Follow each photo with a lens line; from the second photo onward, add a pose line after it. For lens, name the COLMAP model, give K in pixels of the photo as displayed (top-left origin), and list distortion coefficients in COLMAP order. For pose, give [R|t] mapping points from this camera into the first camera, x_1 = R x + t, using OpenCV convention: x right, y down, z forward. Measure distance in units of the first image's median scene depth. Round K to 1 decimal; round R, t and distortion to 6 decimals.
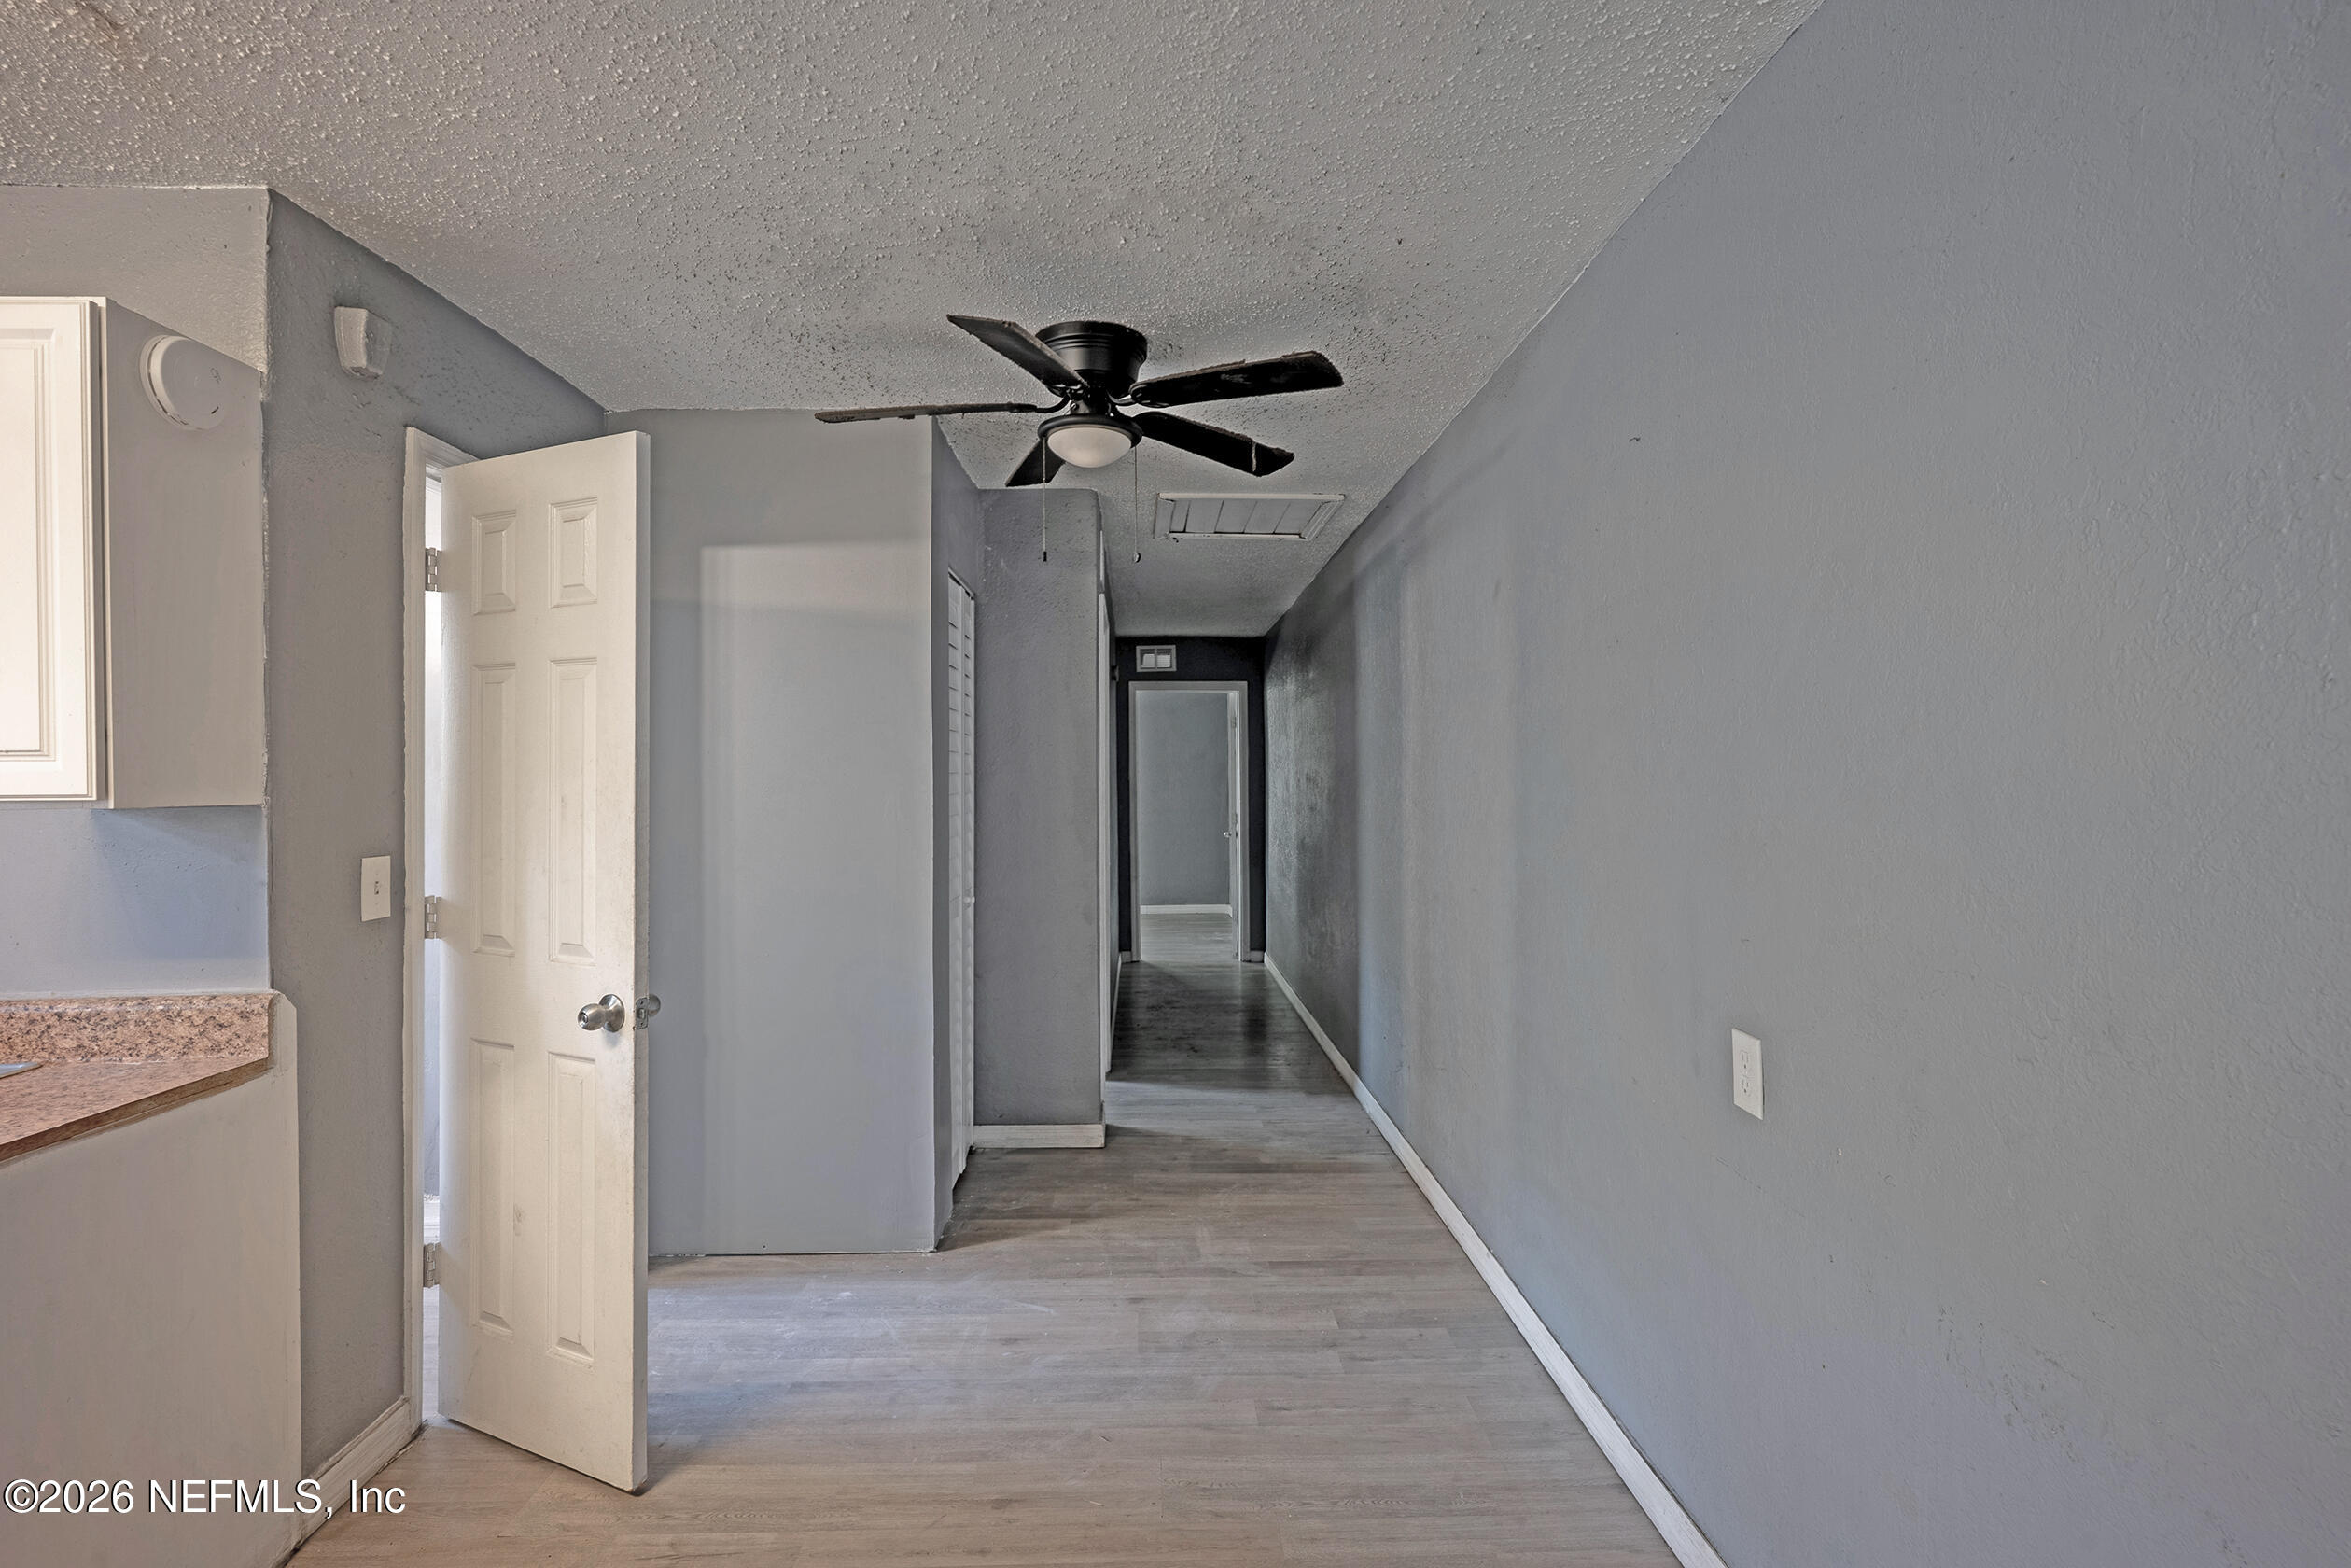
lens RADIAL K [[1127.2, 0, 1170.9], [0, 1127.2, 774.6], [0, 0, 1]] dist [-0.005969, 0.003963]
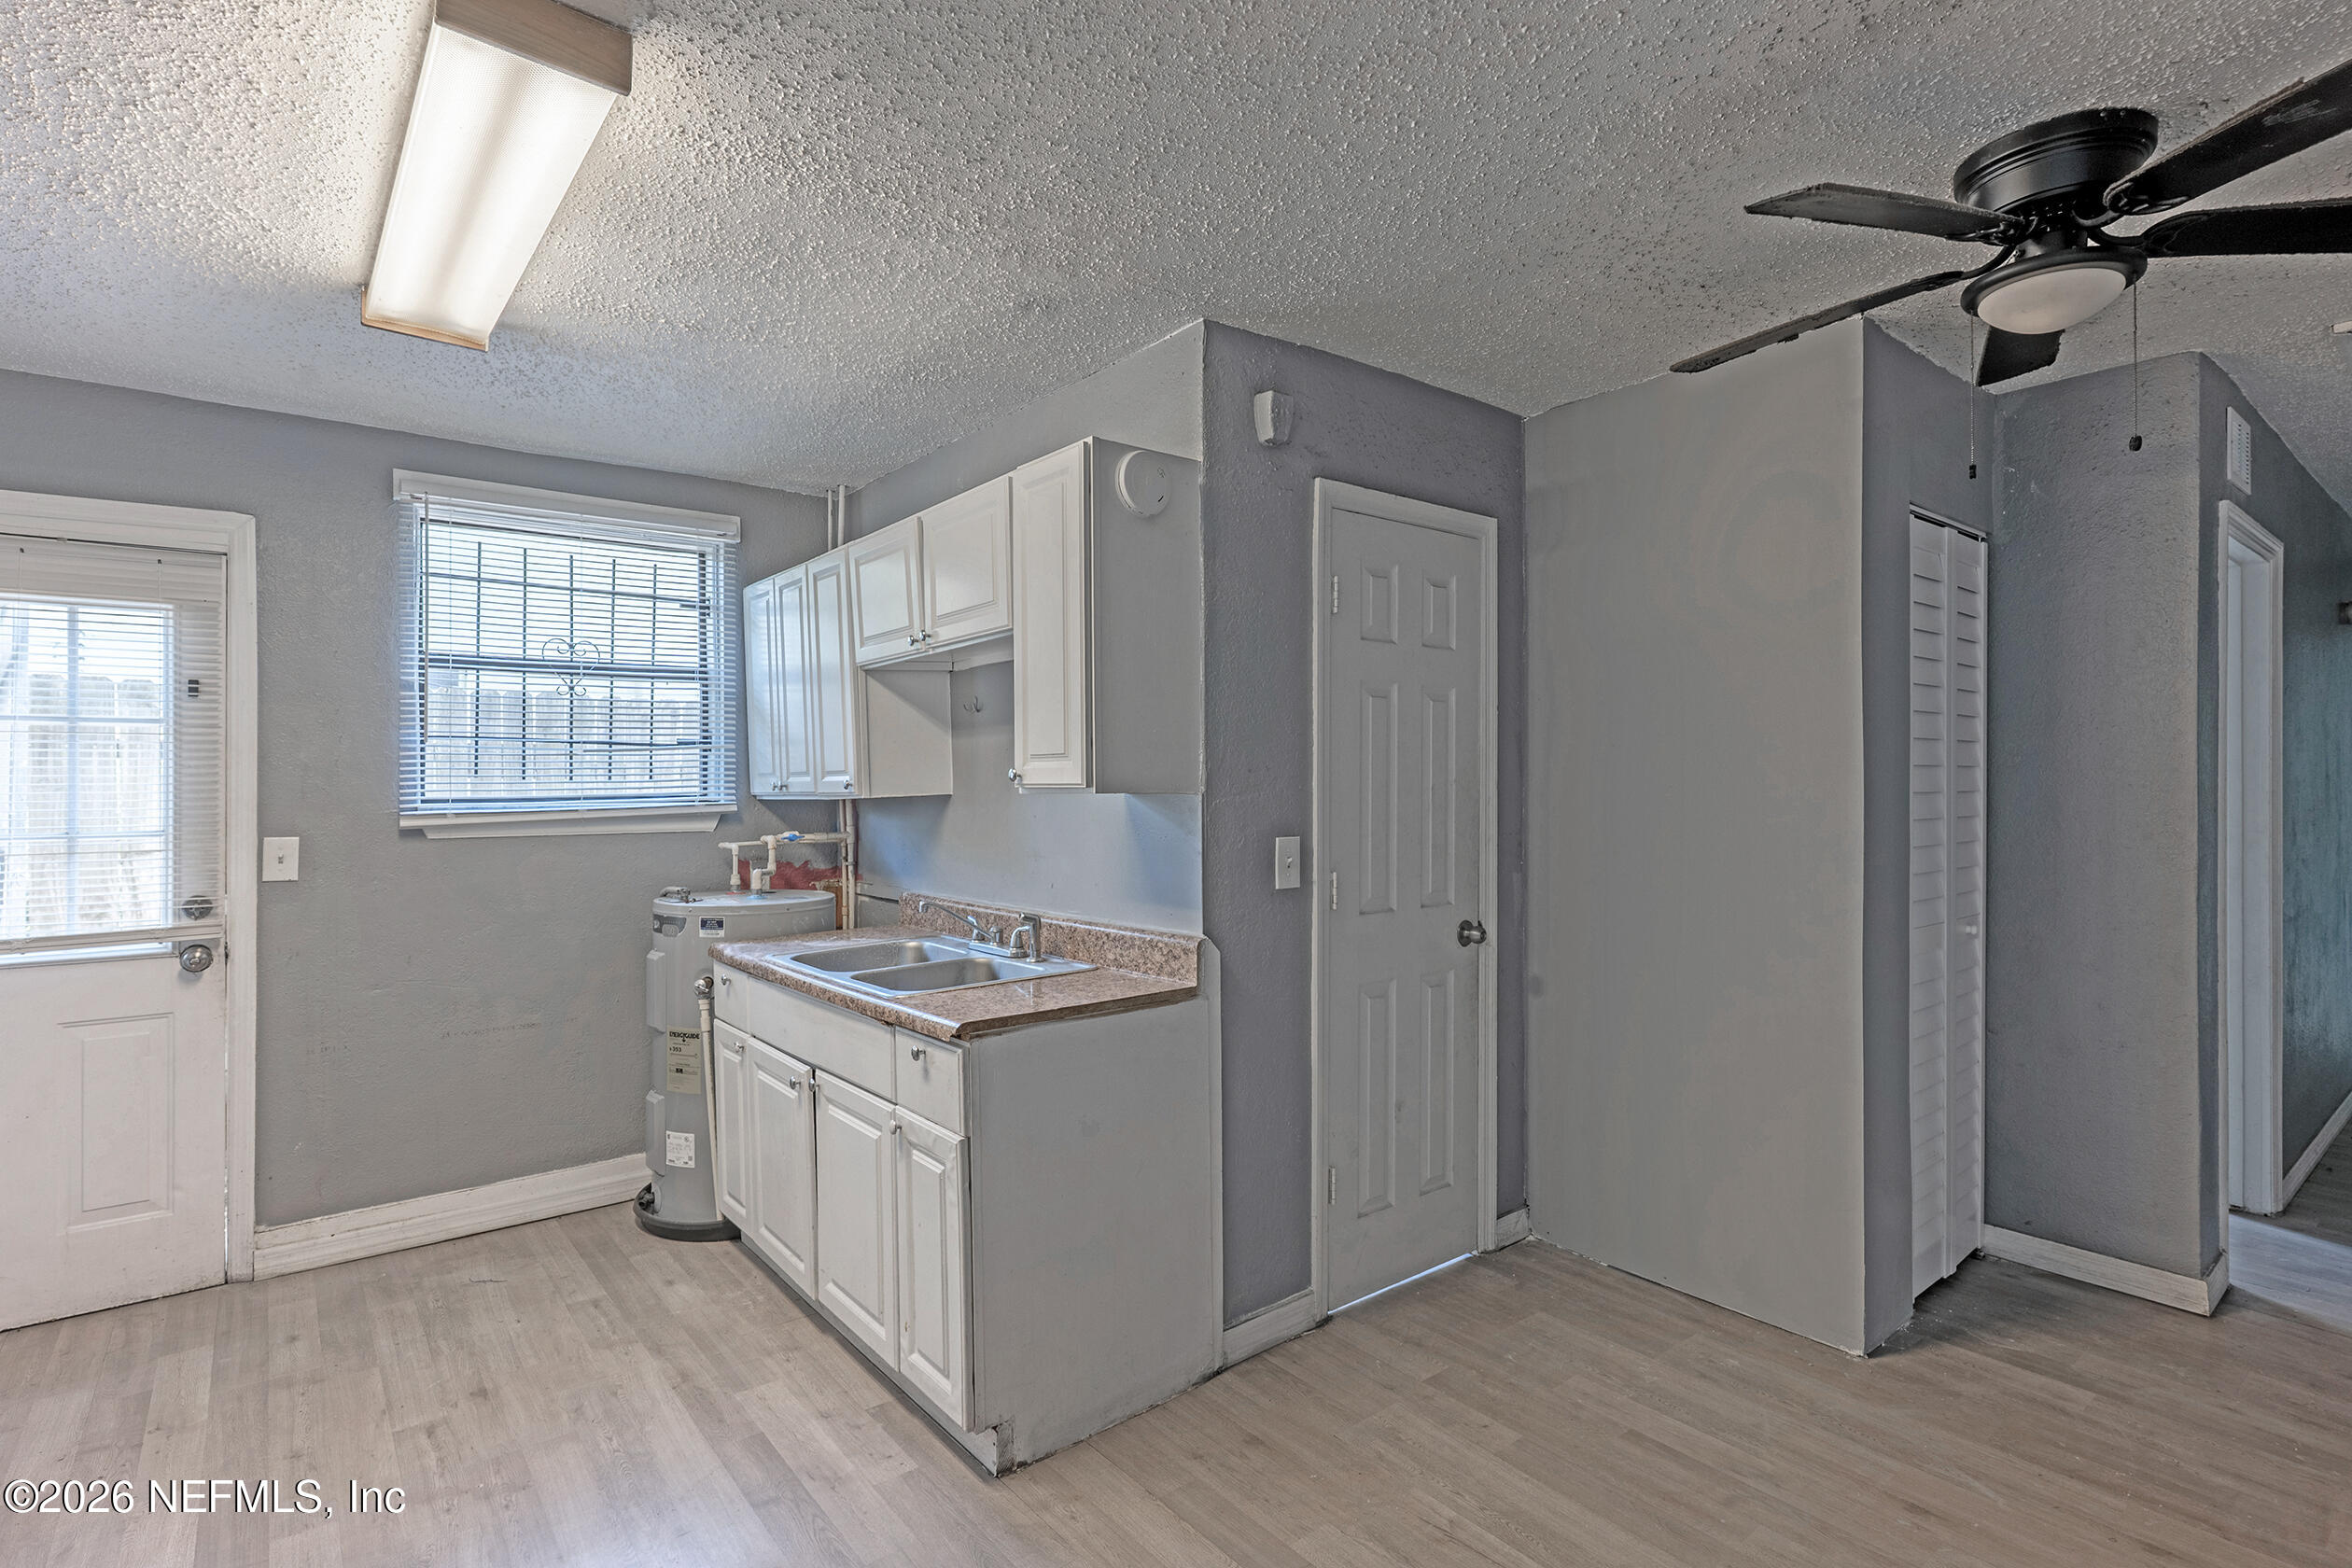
lens RADIAL K [[1127.7, 0, 1169.5], [0, 1127.7, 776.7], [0, 0, 1]] dist [-0.005969, 0.003963]
pose [[0.600318, 0.002522, -0.799758, 0.162679], [0.001228, 0.999991, 0.004075, 0.002147], [0.799761, -0.003429, 0.600309, 0.136974]]
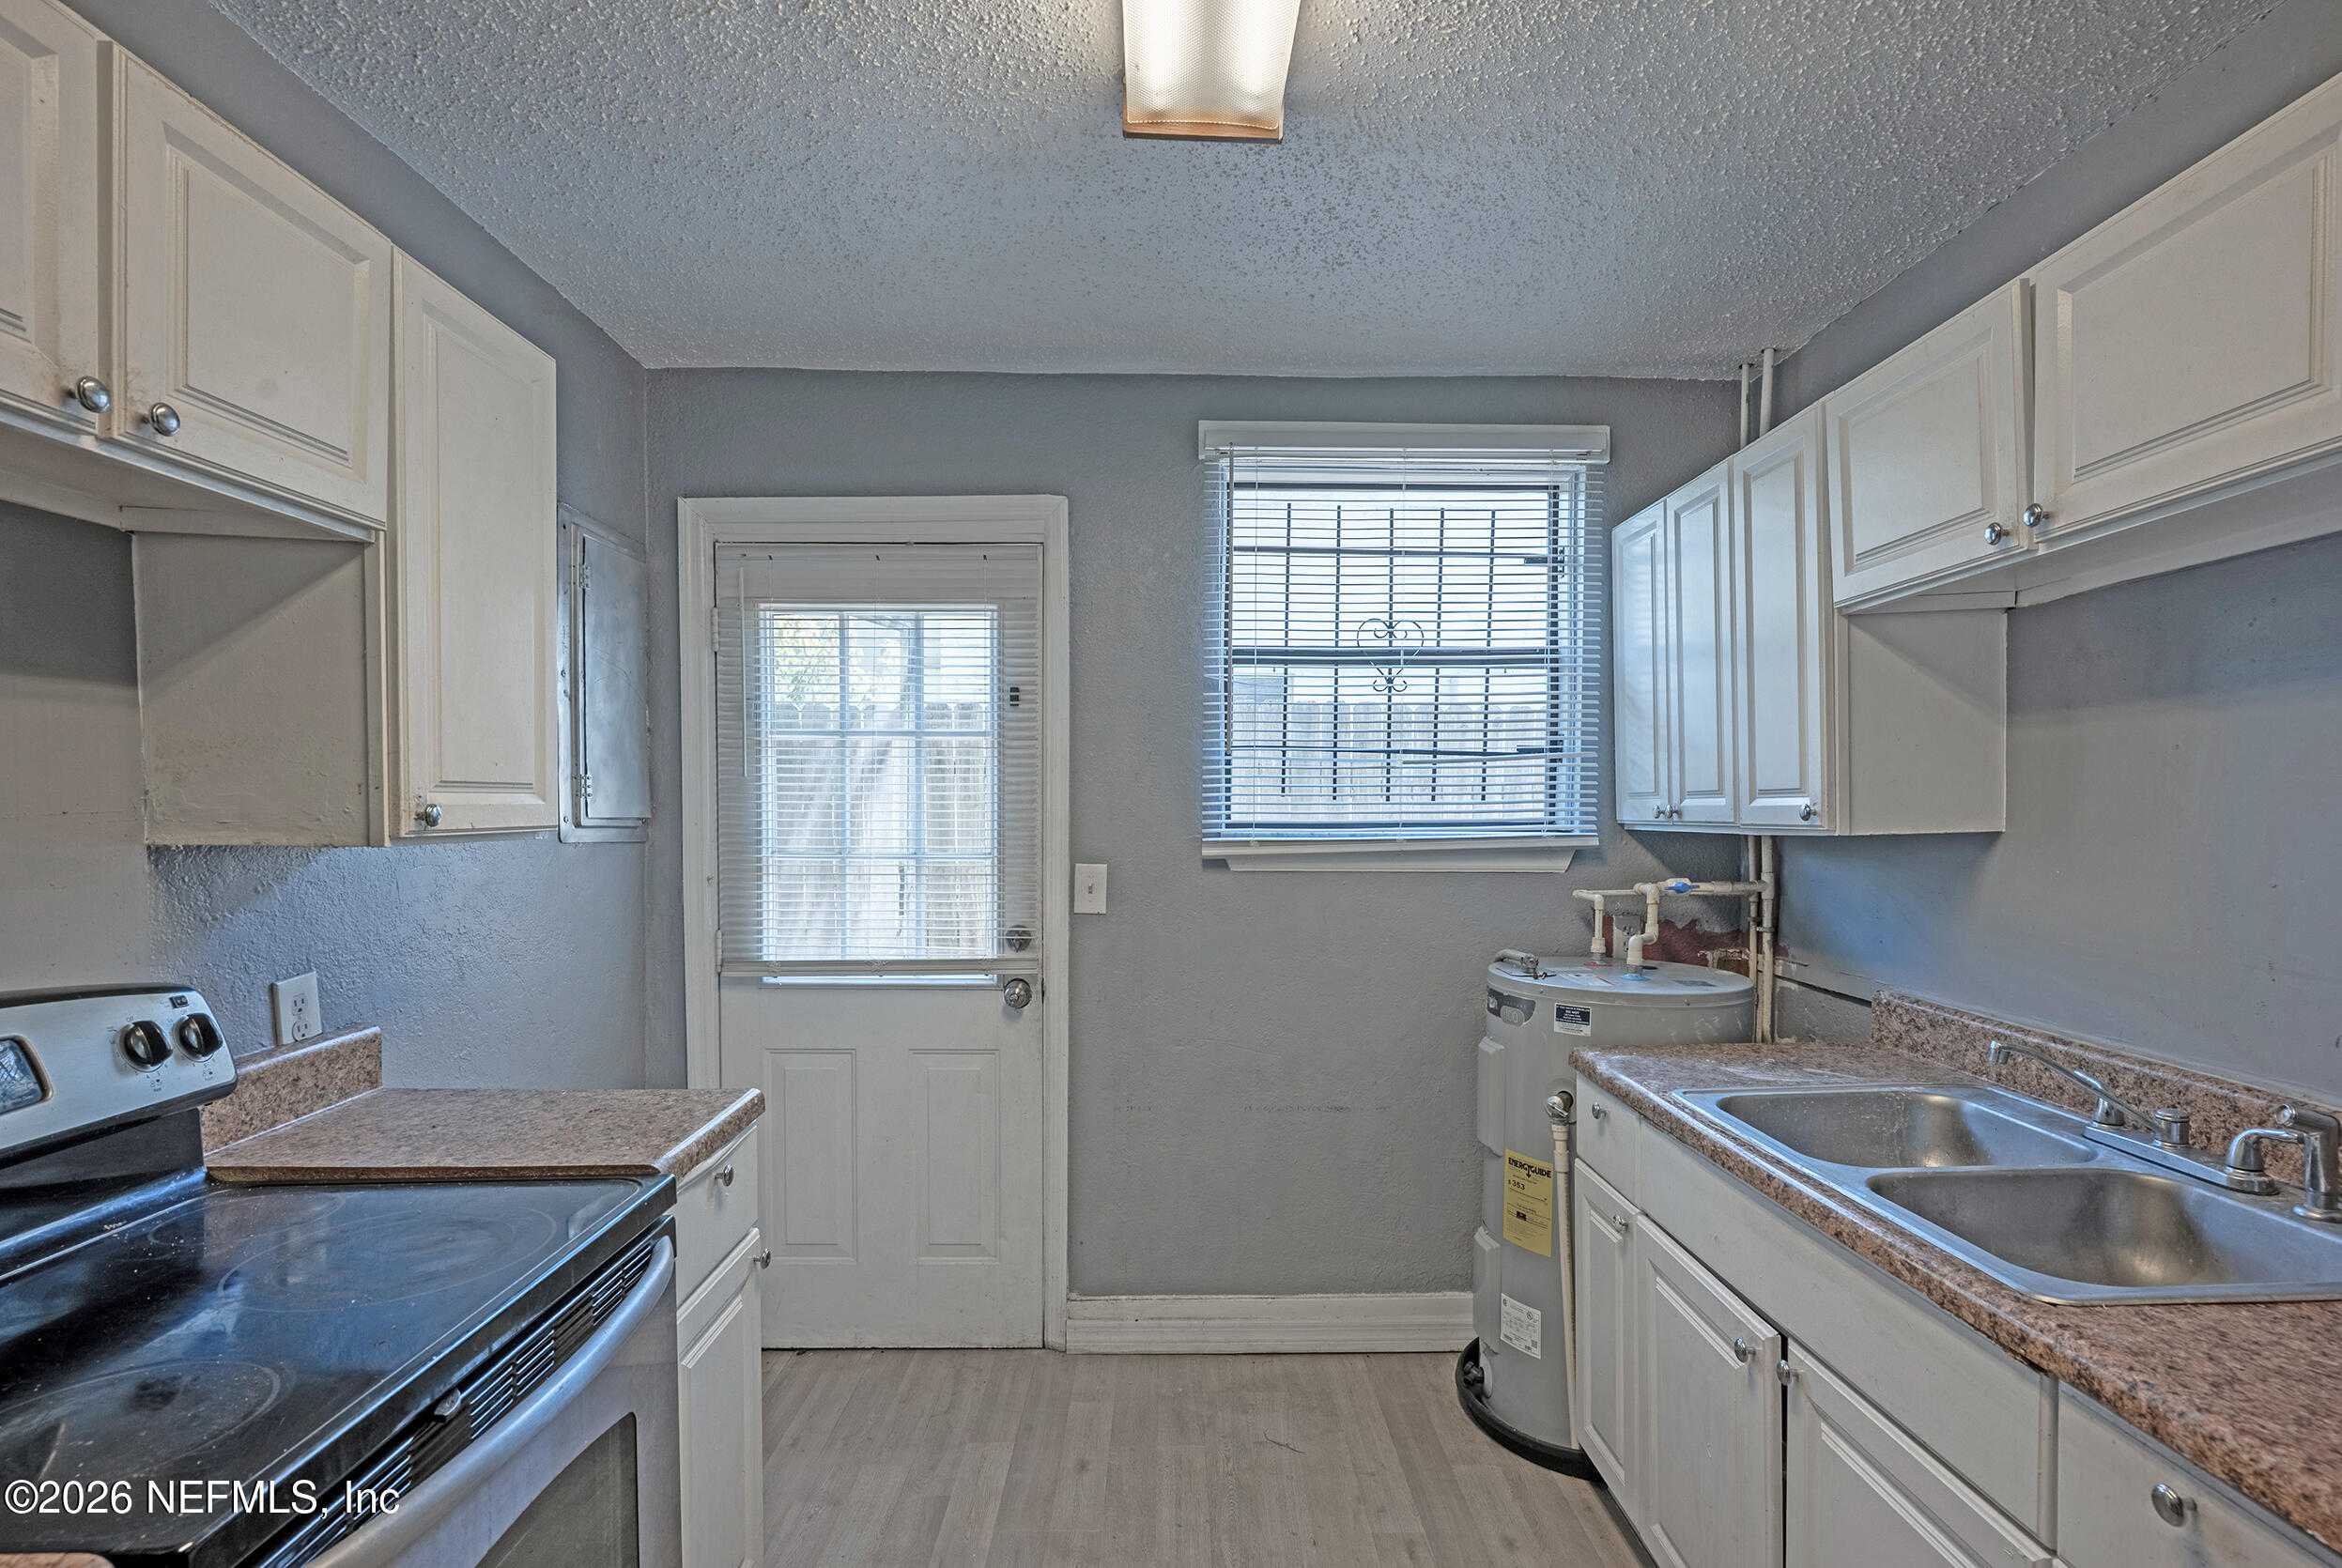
lens RADIAL K [[1122.8, 0, 1178.8], [0, 1122.8, 847.8], [0, 0, 1]] dist [-0.005969, 0.003963]
pose [[-0.025054, 0.049915, -0.998439, -0.313119], [-0.000761, 0.998751, 0.049949, 0.002440], [0.999686, 0.002011, -0.024985, 0.207794]]
